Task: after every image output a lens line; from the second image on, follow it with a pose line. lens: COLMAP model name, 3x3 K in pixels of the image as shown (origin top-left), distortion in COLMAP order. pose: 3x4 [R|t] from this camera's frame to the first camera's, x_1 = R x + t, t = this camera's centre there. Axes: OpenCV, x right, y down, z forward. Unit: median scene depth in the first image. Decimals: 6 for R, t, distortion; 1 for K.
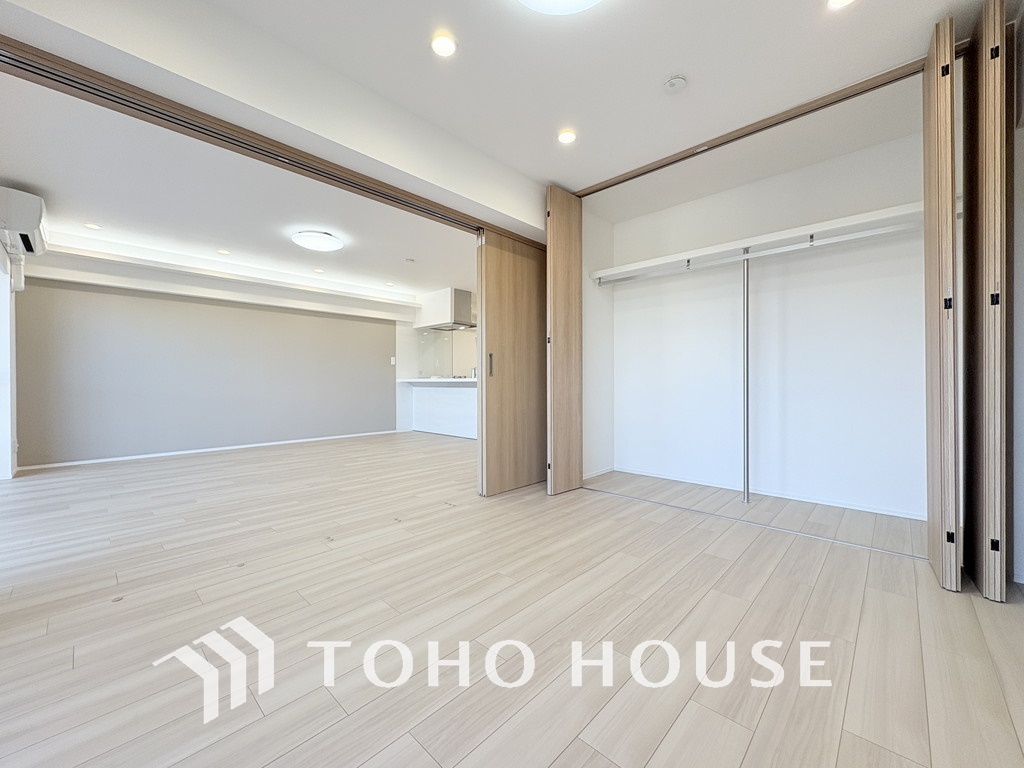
lens RADIAL K [[405.6, 0, 512.0], [0, 405.6, 384.0], [0, 0, 1]] dist [0.003064, 0.000248]
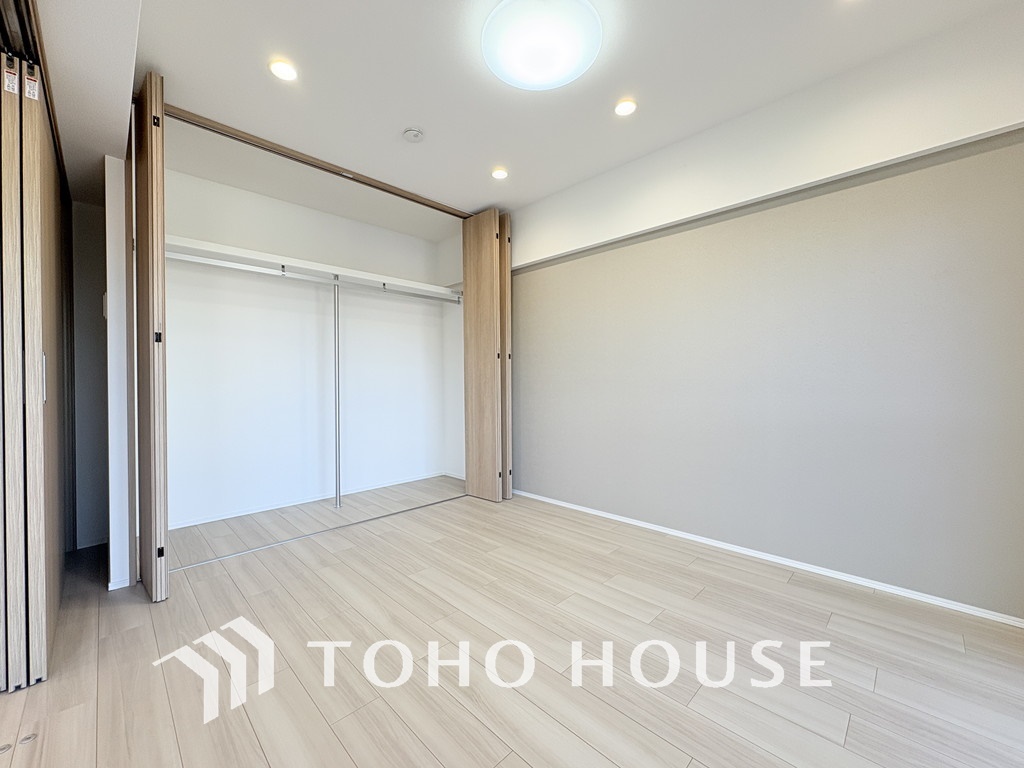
lens RADIAL K [[405.6, 0, 512.0], [0, 405.6, 384.0], [0, 0, 1]] dist [0.003064, 0.000248]
pose [[0.044692, -0.003129, 0.998996, -0.537835], [0.011199, 0.999934, 0.002631, -0.040713], [-0.998938, 0.011070, 0.044724, 0.527398]]
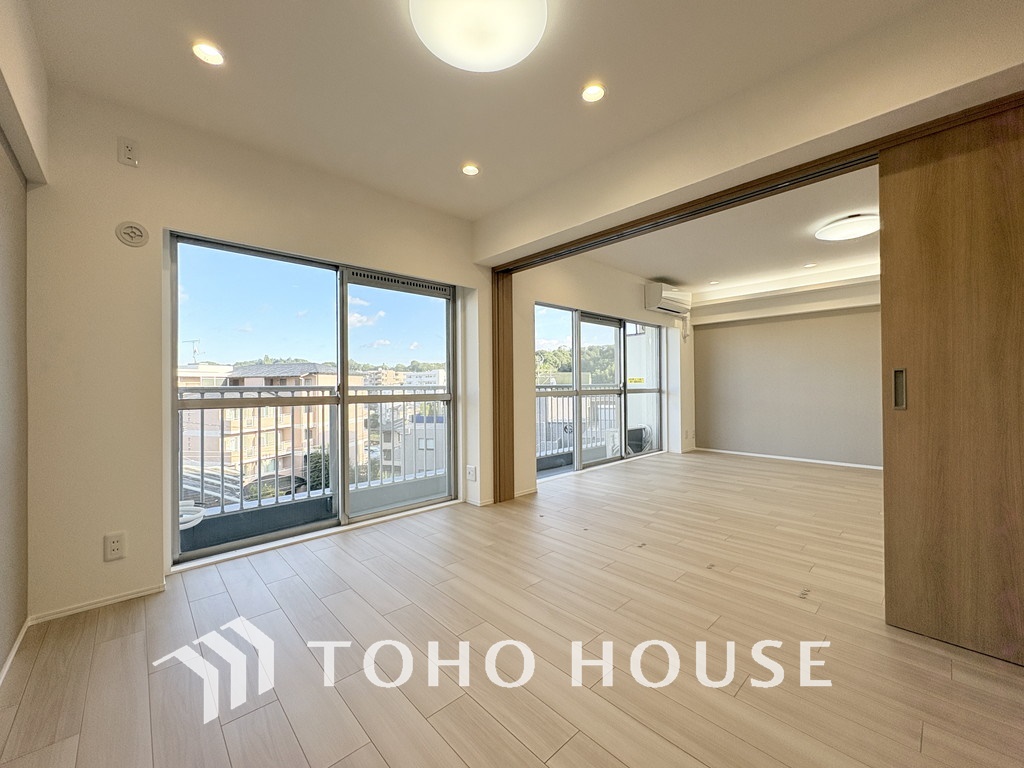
lens RADIAL K [[405.6, 0, 512.0], [0, 405.6, 384.0], [0, 0, 1]] dist [0.003064, 0.000248]
pose [[-0.055740, -0.001116, -0.998445, 0.597814], [0.004268, 0.999990, -0.001356, -0.063944], [0.998436, -0.004336, -0.055735, 0.575488]]
